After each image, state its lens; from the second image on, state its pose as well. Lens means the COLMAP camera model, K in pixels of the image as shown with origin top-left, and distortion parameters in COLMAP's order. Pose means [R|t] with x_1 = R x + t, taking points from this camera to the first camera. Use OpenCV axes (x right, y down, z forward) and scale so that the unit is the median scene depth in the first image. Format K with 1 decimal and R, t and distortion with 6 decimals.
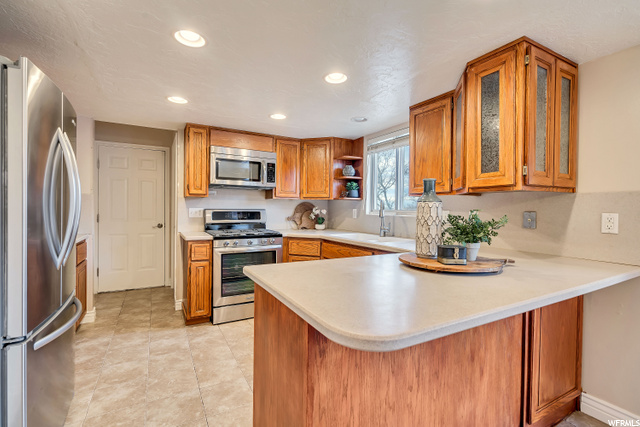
lens RADIAL K [[295.0, 0, 317.2], [0, 295.0, 210.4], [0, 0, 1]] dist [0.000738, 0.000280]
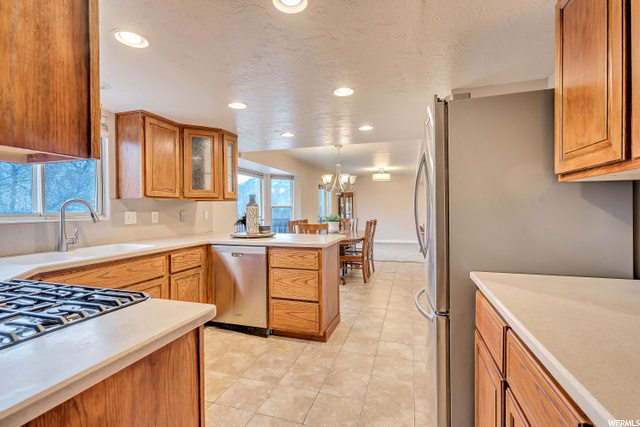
lens RADIAL K [[295.0, 0, 317.2], [0, 295.0, 210.4], [0, 0, 1]] dist [0.000738, 0.000280]
pose [[-0.686744, -0.010529, 0.726823, -0.646870], [0.002146, 0.999861, 0.016511, -0.016516], [-0.726896, 0.012899, -0.686626, 0.975302]]
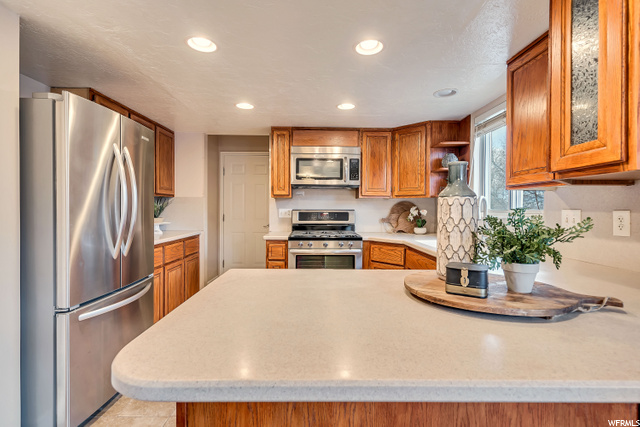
lens RADIAL K [[309.3, 0, 320.0], [0, 309.3, 213.5], [0, 0, 1]] dist [0.015092, 0.000170]
pose [[0.881899, 0.002721, -0.471431, 0.209315], [0.000443, 0.999978, 0.006600, 0.001988], [0.471439, -0.006030, 0.881878, 0.110201]]
